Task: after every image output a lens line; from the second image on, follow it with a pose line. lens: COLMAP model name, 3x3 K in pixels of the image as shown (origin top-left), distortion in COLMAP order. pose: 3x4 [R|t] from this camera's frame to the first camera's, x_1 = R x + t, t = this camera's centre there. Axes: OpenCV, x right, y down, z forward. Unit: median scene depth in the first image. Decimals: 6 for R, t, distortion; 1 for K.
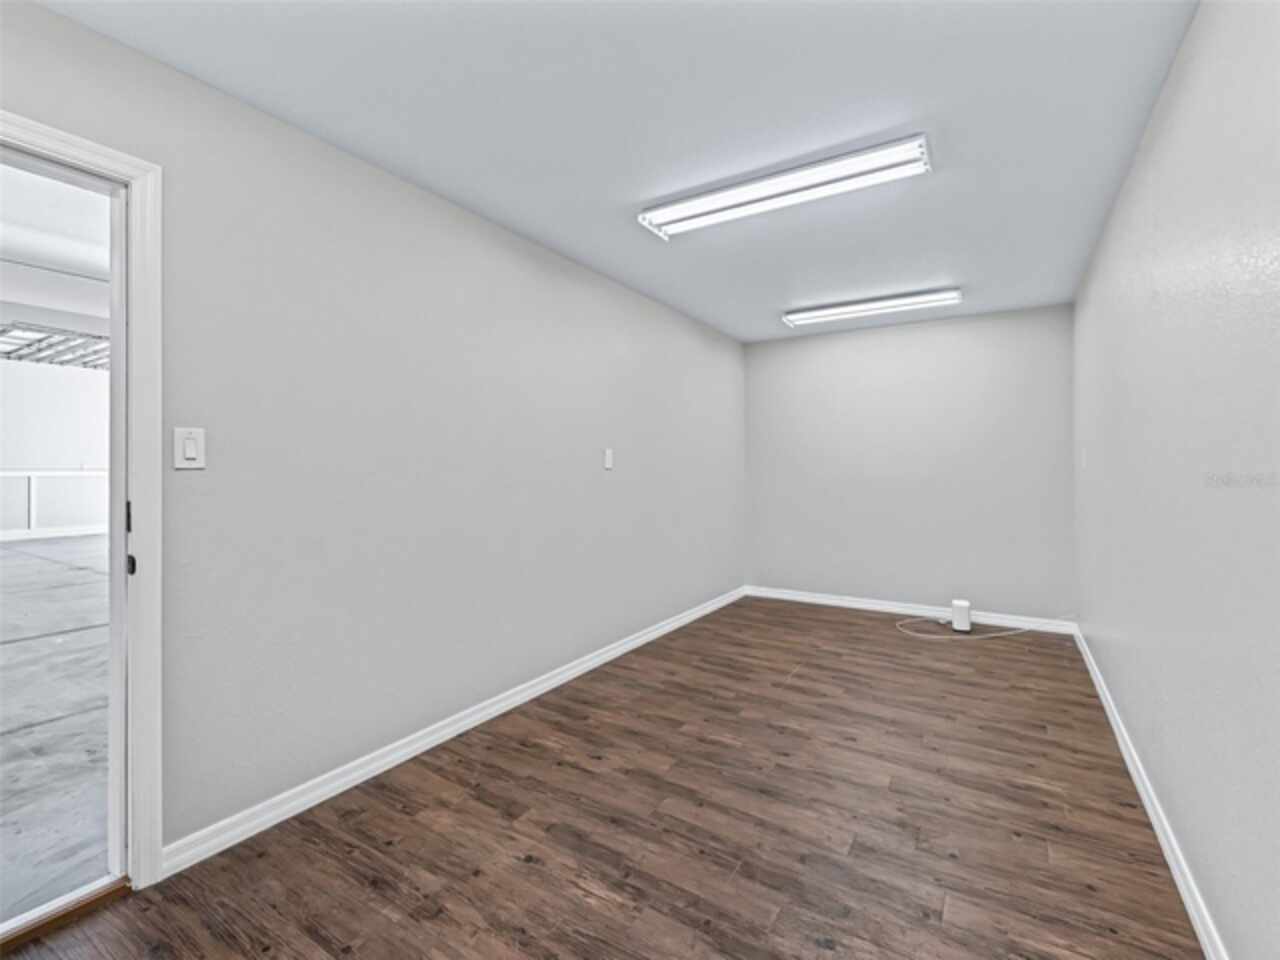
lens RADIAL K [[591.3, 0, 640.0], [0, 591.3, 480.0], [0, 0, 1]] dist [-0.000625, -0.000767]
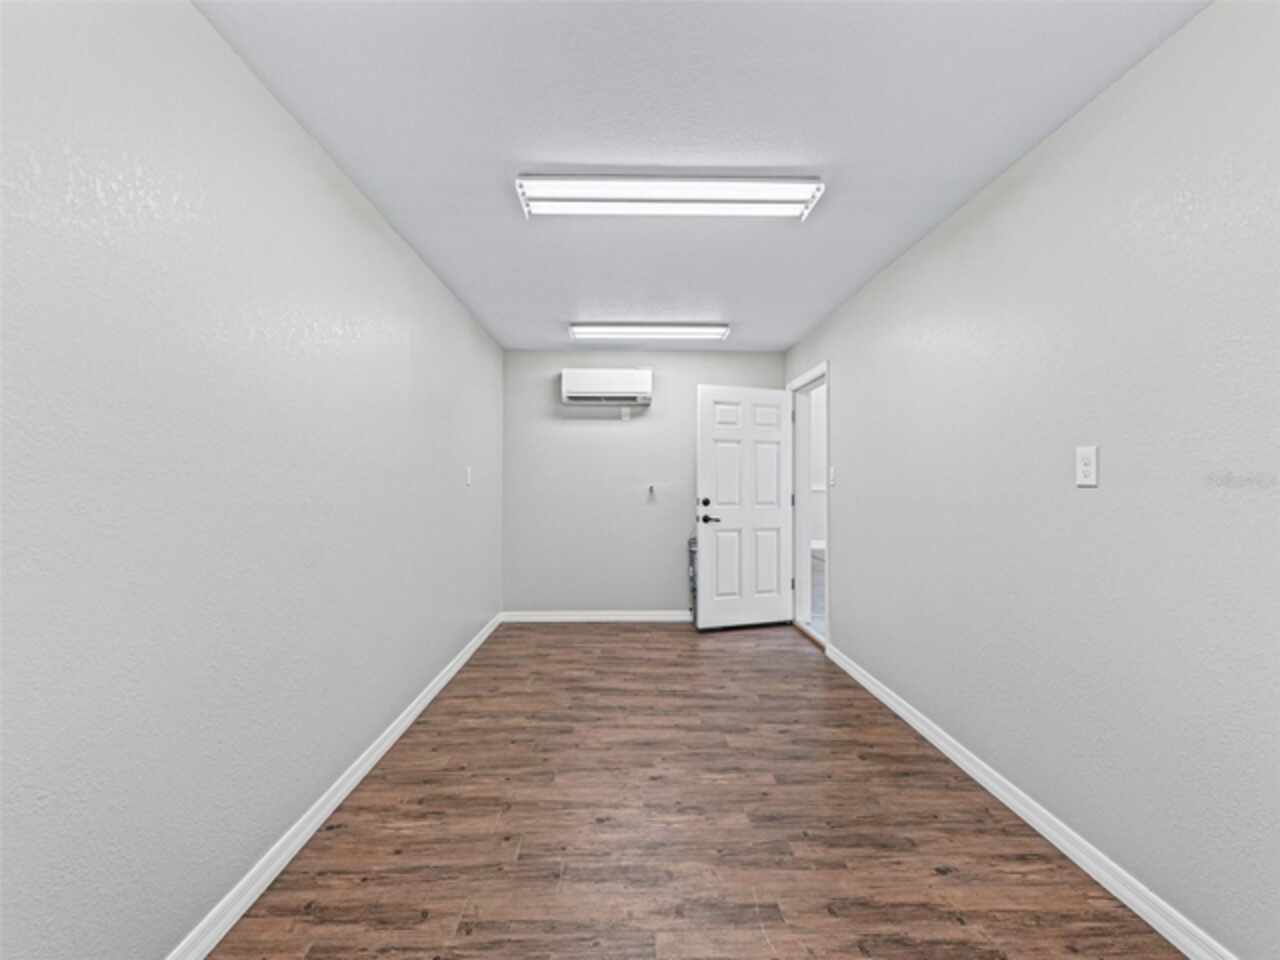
lens RADIAL K [[591.3, 0, 640.0], [0, 591.3, 480.0], [0, 0, 1]] dist [-0.000625, -0.000767]
pose [[-0.836364, -0.000351, -0.548175, 0.823185], [-0.007344, 0.999917, 0.010564, -0.042412], [0.548126, 0.012861, -0.836297, 1.844690]]
